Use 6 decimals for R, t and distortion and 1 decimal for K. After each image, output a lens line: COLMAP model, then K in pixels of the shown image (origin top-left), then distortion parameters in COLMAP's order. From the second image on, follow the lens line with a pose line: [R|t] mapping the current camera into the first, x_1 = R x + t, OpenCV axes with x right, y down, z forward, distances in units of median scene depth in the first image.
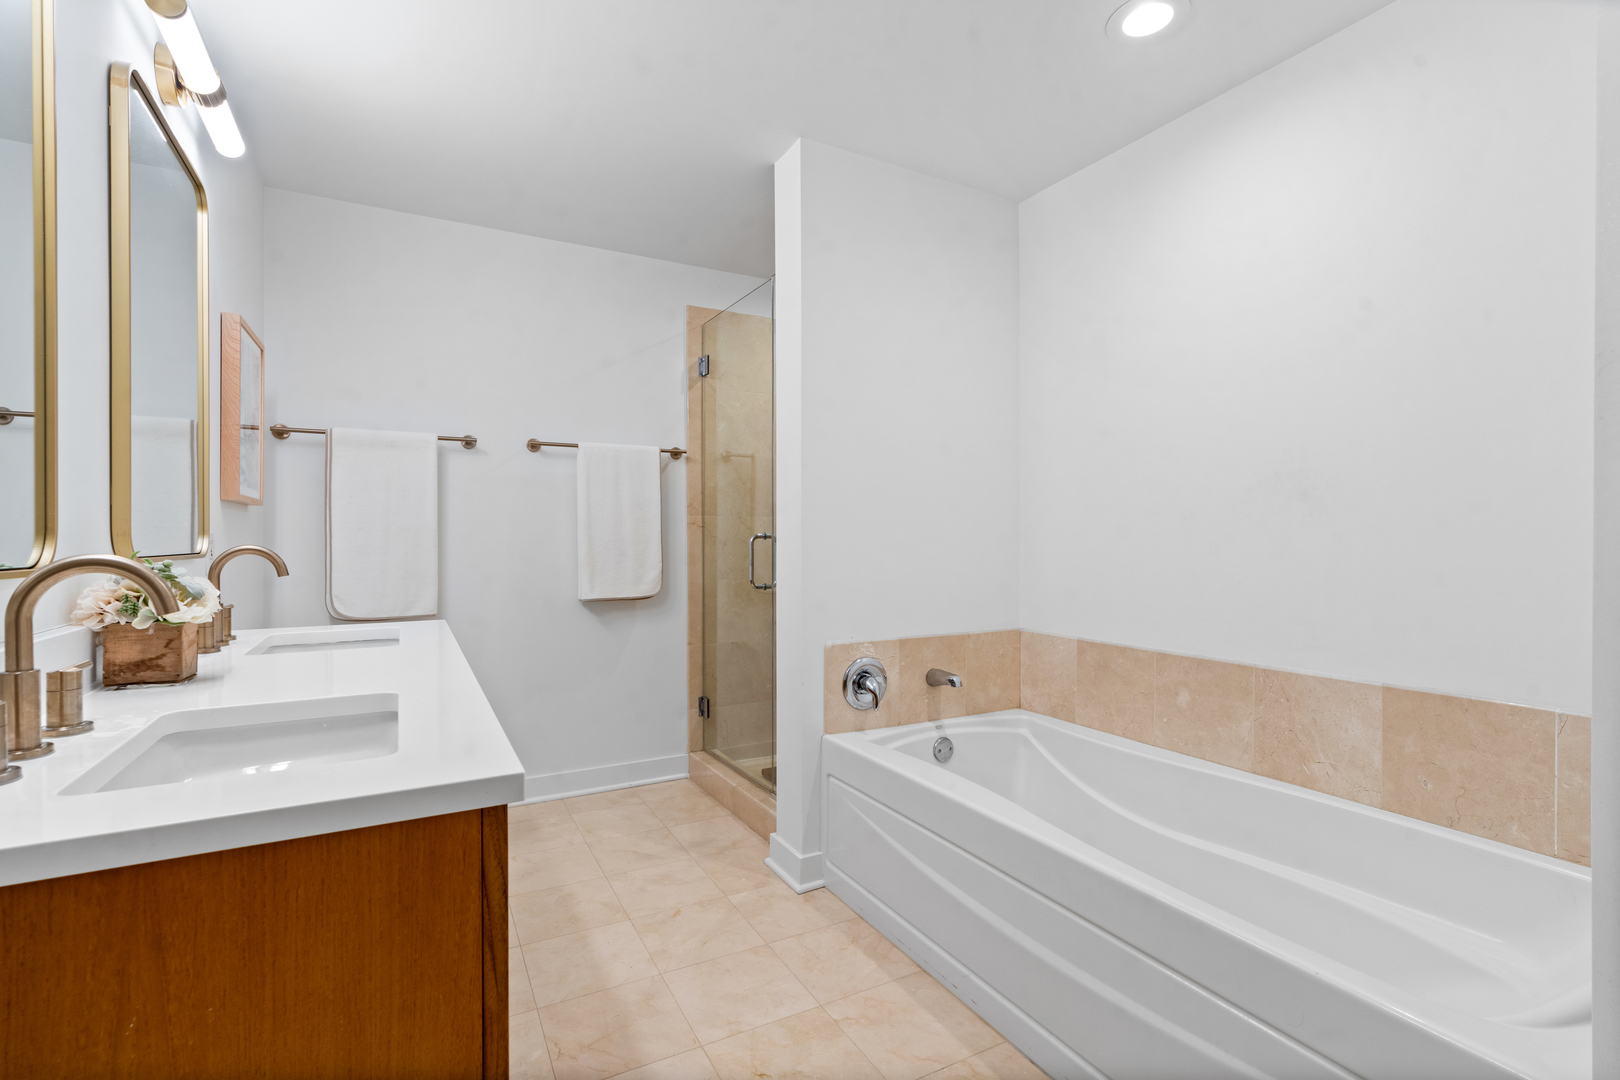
lens RADIAL K [[744.1, 0, 817.2], [0, 744.1, 540.8], [0, 0, 1]] dist [0.003833, 0.000609]
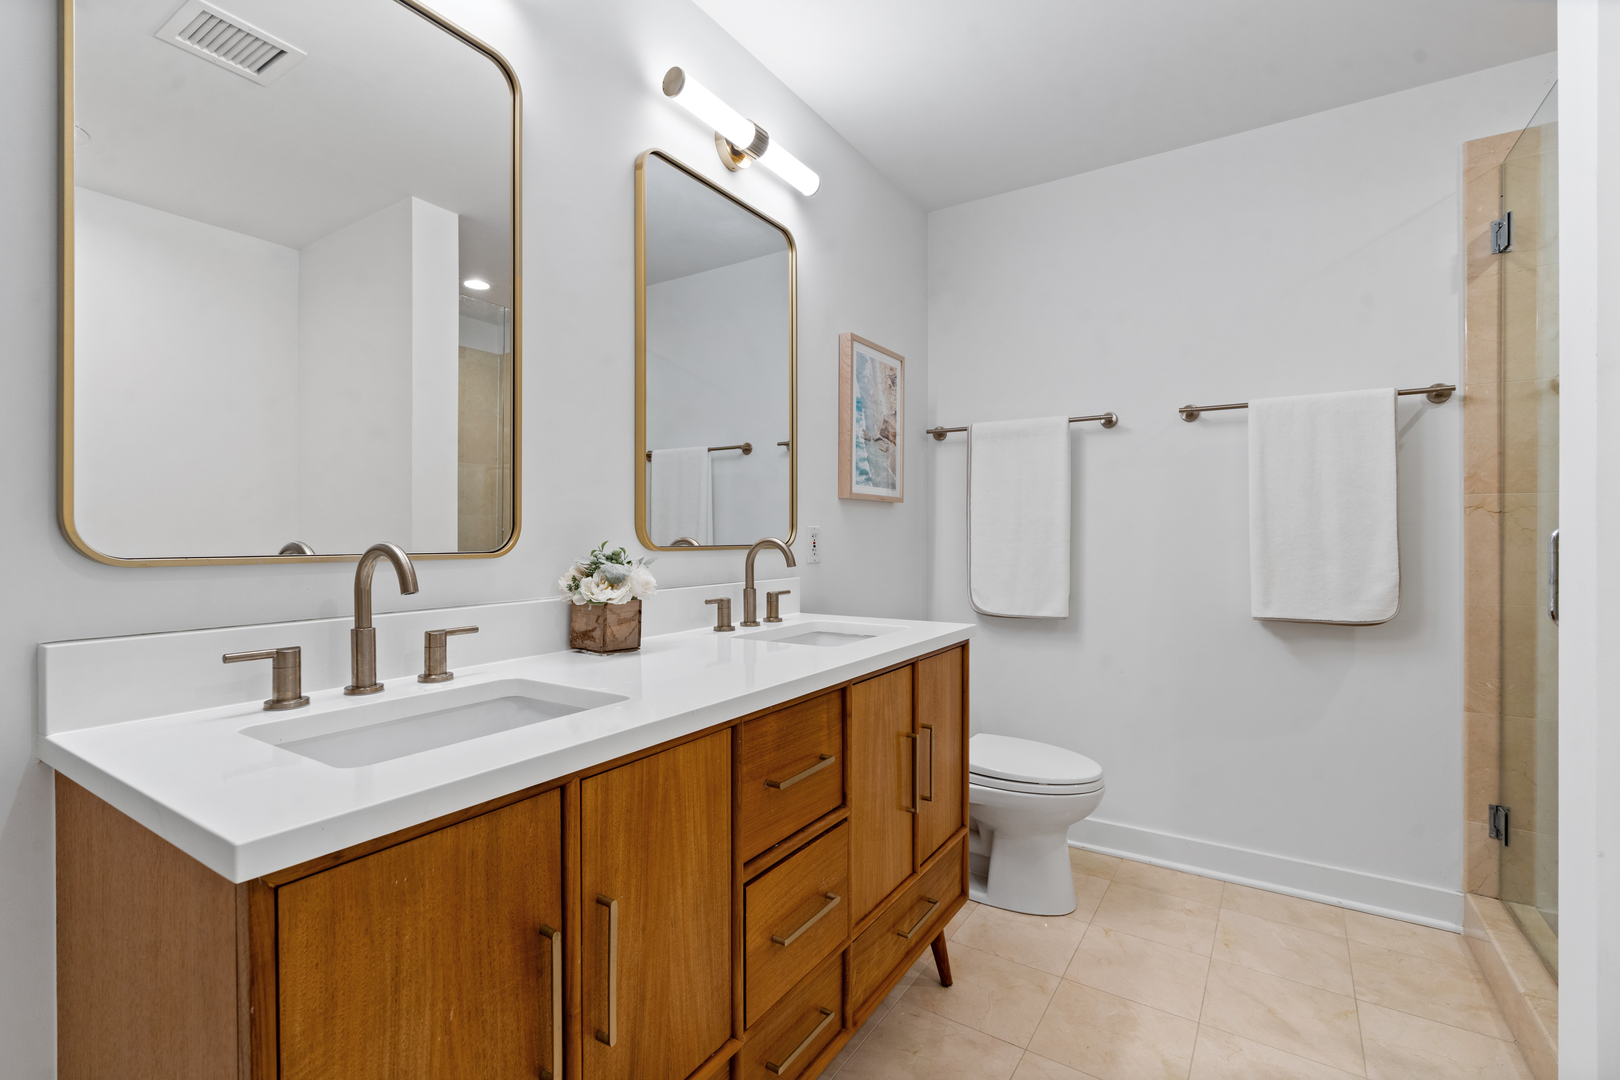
lens RADIAL K [[744.1, 0, 802.5], [0, 744.1, 535.9], [0, 0, 1]] dist [0.003833, 0.000609]
pose [[0.464842, 0.002732, -0.885389, 0.113093], [-0.004257, 0.999991, 0.000851, 0.001102], [0.885383, 0.003373, 0.464849, 0.257440]]
